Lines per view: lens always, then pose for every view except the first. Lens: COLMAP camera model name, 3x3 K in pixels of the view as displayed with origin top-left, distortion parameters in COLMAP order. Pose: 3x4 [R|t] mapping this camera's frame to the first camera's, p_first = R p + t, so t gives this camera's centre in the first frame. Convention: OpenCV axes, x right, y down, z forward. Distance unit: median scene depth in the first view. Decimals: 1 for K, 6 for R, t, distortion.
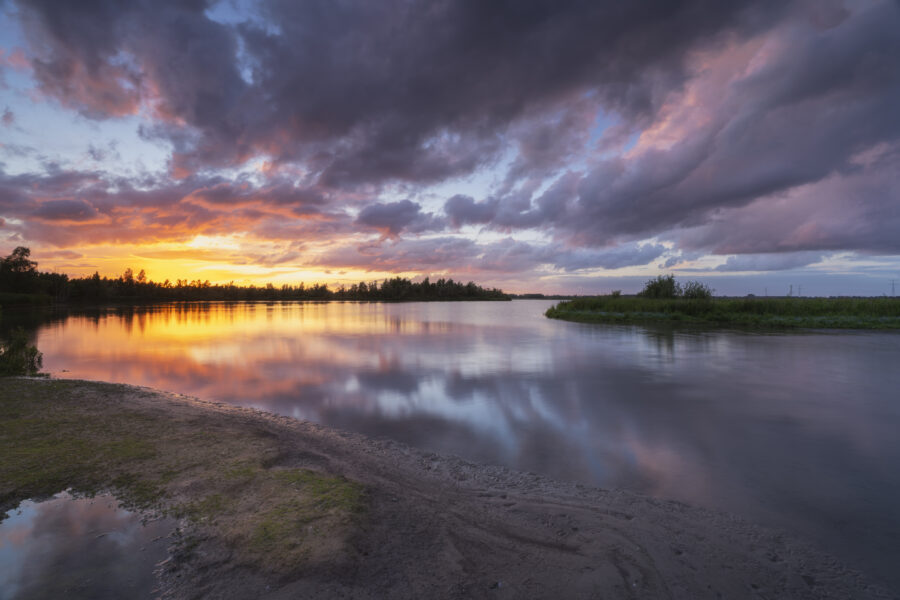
lens RADIAL K [[411.8, 0, 453.7], [0, 411.8, 278.5], [0, 0, 1]] dist [-0.000169, 0.000600]
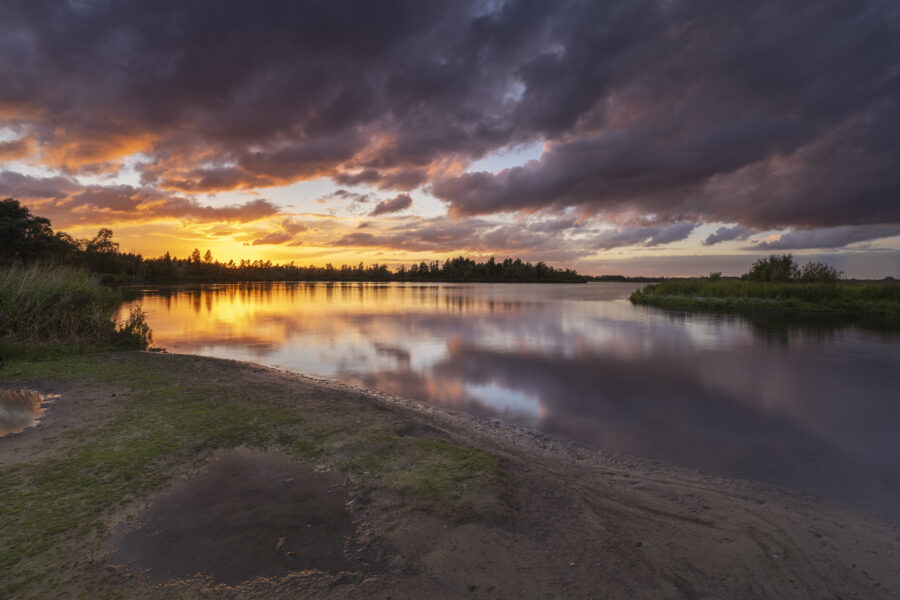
lens RADIAL K [[461.0, 0, 448.1], [0, 461.0, 273.9], [0, 0, 1]] dist [-0.000460, 0.001029]
pose [[0.991035, 0.003786, -0.133550, -0.188644], [0.001059, 0.999344, 0.036190, -0.017943], [0.133599, -0.036007, 0.990381, -0.202644]]
